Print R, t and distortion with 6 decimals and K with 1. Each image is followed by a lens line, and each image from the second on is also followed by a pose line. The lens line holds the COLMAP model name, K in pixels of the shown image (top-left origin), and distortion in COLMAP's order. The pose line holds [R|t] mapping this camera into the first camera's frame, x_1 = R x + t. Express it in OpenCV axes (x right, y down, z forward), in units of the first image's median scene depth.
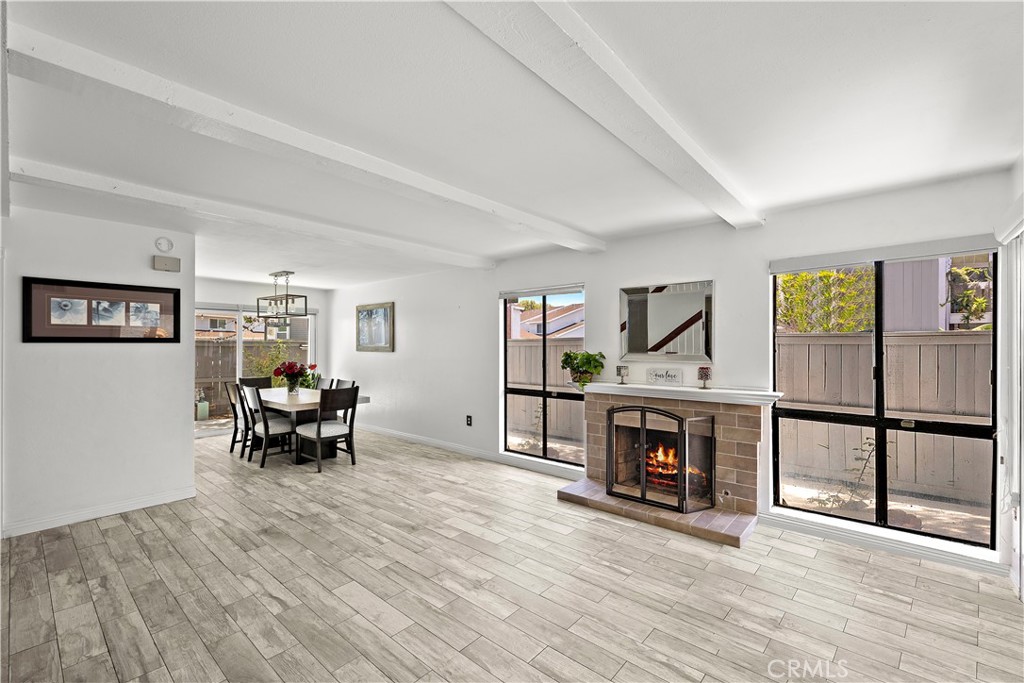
lens RADIAL K [[435.6, 0, 511.4], [0, 435.6, 344.6], [0, 0, 1]] dist [0.001160, 0.000170]
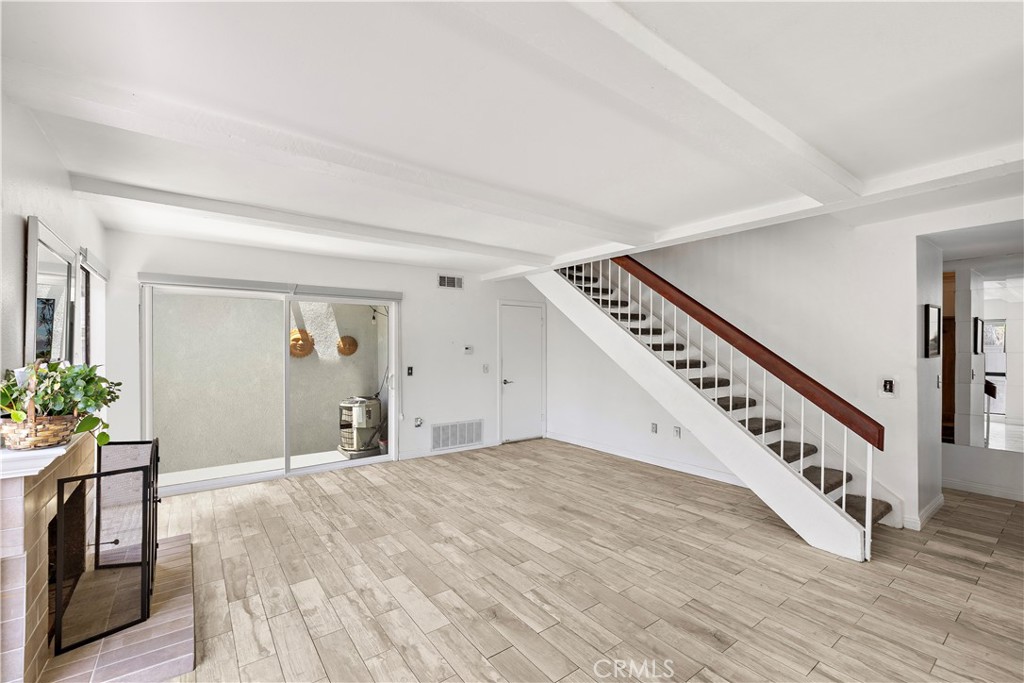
lens RADIAL K [[435.6, 0, 511.3], [0, 435.6, 347.8], [0, 0, 1]] dist [0.001160, 0.000170]
pose [[-0.976344, -0.001538, 0.216219, -0.465502], [-0.002763, 0.999982, -0.005367, 0.006146], [-0.216206, -0.005837, -0.976330, 1.945177]]
